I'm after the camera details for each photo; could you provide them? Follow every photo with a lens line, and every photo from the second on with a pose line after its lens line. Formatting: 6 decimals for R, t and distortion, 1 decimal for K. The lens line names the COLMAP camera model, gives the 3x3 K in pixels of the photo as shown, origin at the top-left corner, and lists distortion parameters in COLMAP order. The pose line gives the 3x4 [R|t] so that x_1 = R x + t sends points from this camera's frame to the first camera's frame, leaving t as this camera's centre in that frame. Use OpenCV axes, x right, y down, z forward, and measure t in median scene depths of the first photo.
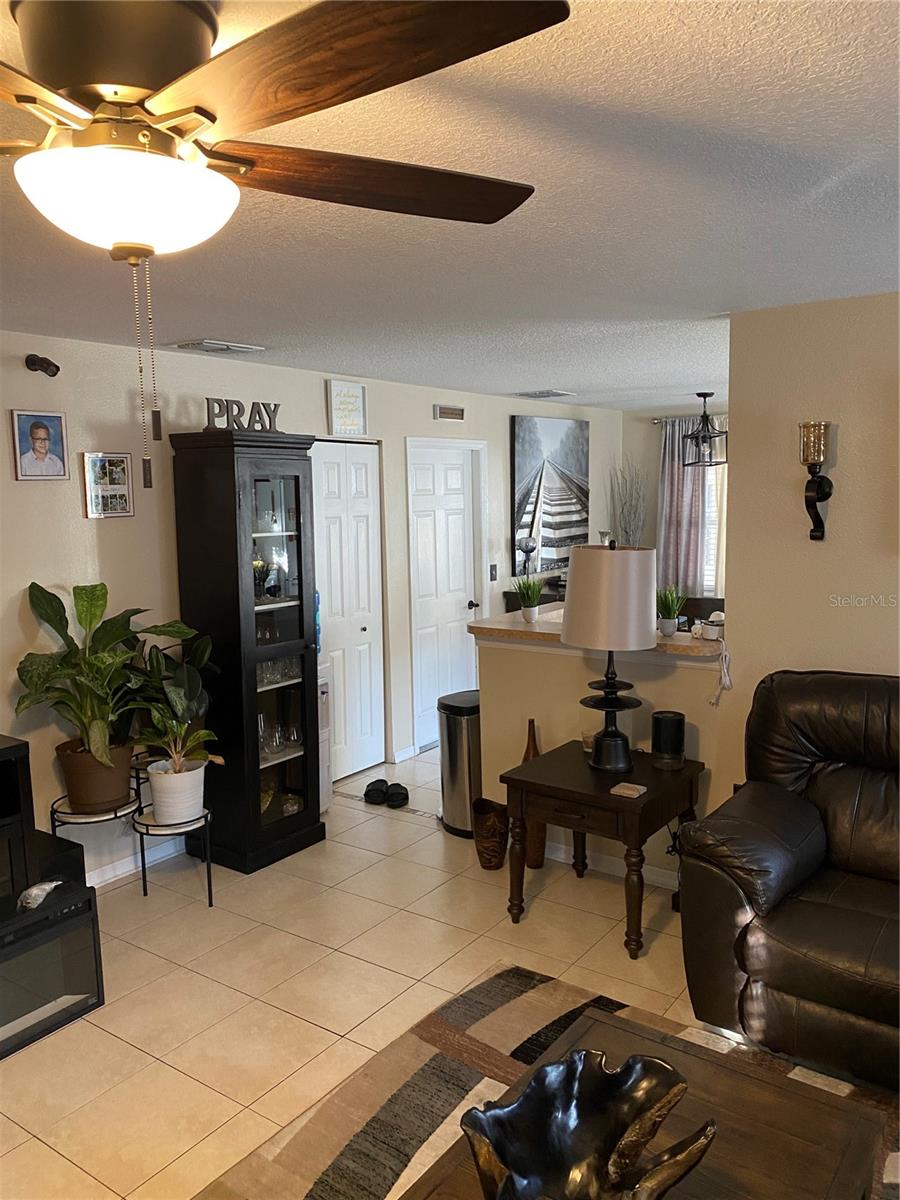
lens RADIAL K [[922.9, 0, 456.3], [0, 922.9, 605.7], [0, 0, 1]] dist [0.051862, -0.008624]
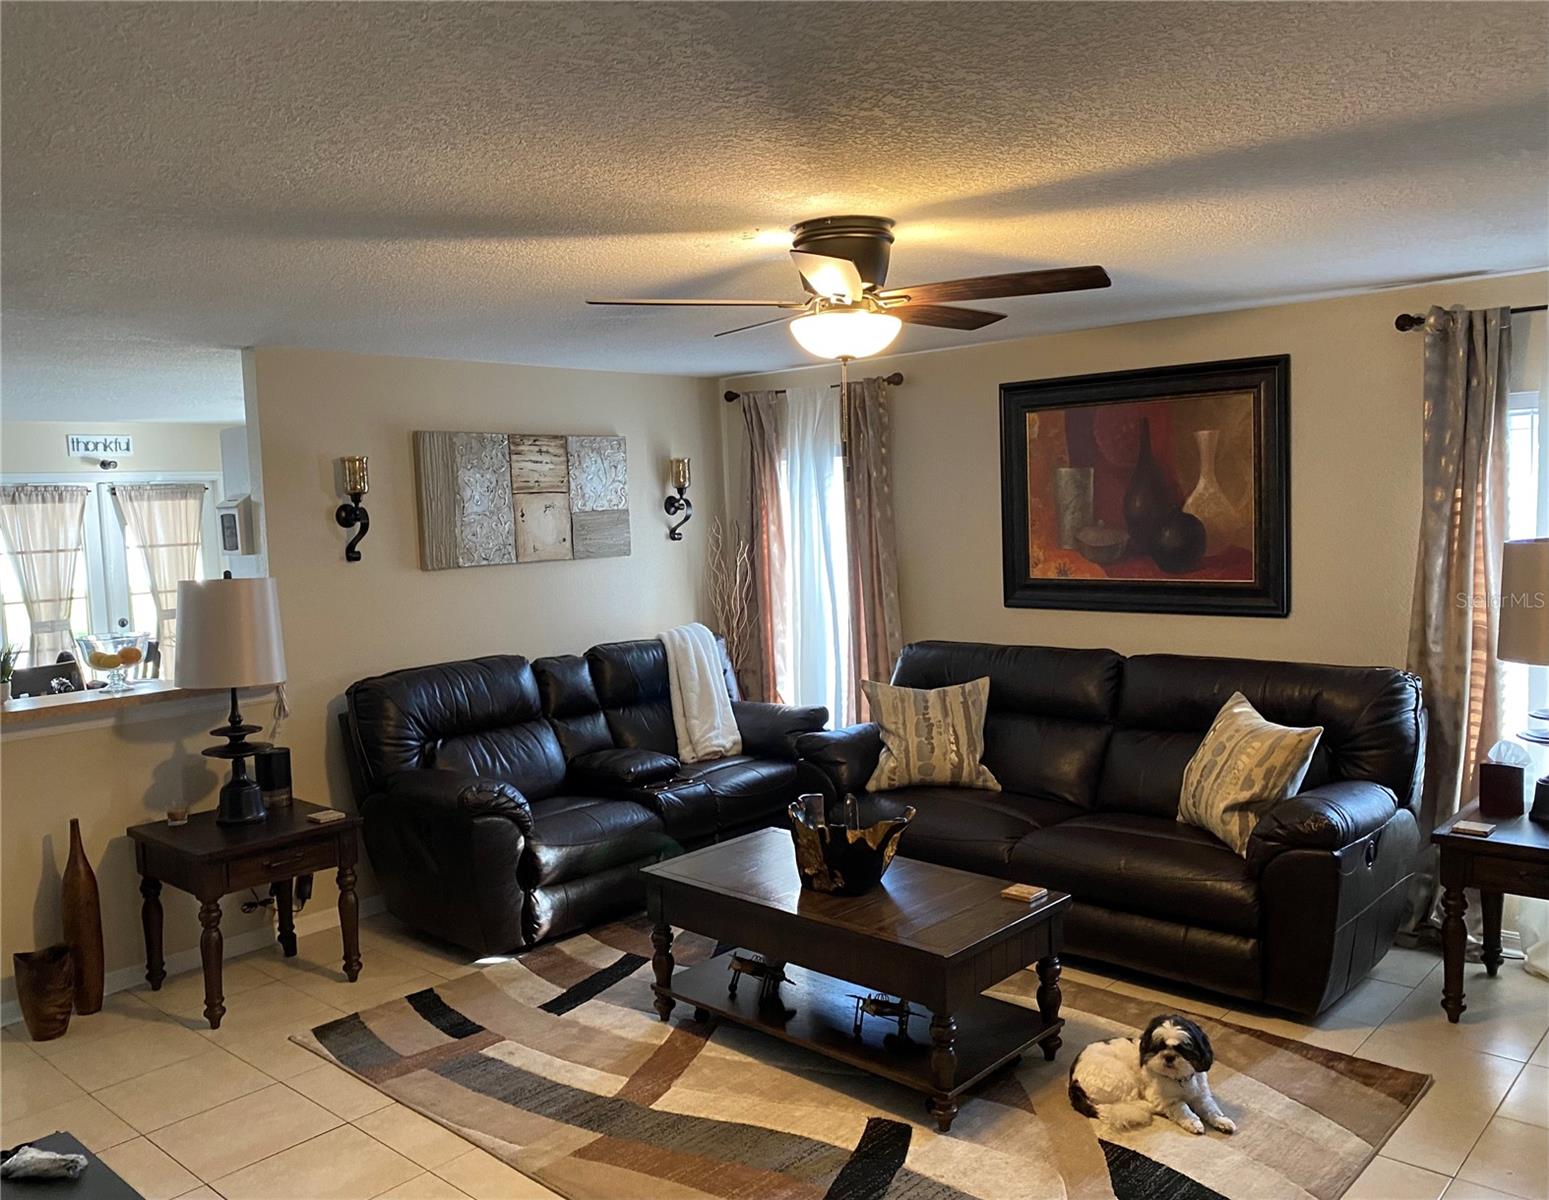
lens RADIAL K [[1245.6, 0, 736.8], [0, 1245.6, 597.9], [0, 0, 1]] dist [0.000745, 0.000238]
pose [[0.135870, -0.074092, 0.987952, -1.102258], [0.160757, 0.985633, 0.051809, -0.031489], [-0.977597, 0.151781, 0.145829, 0.354603]]
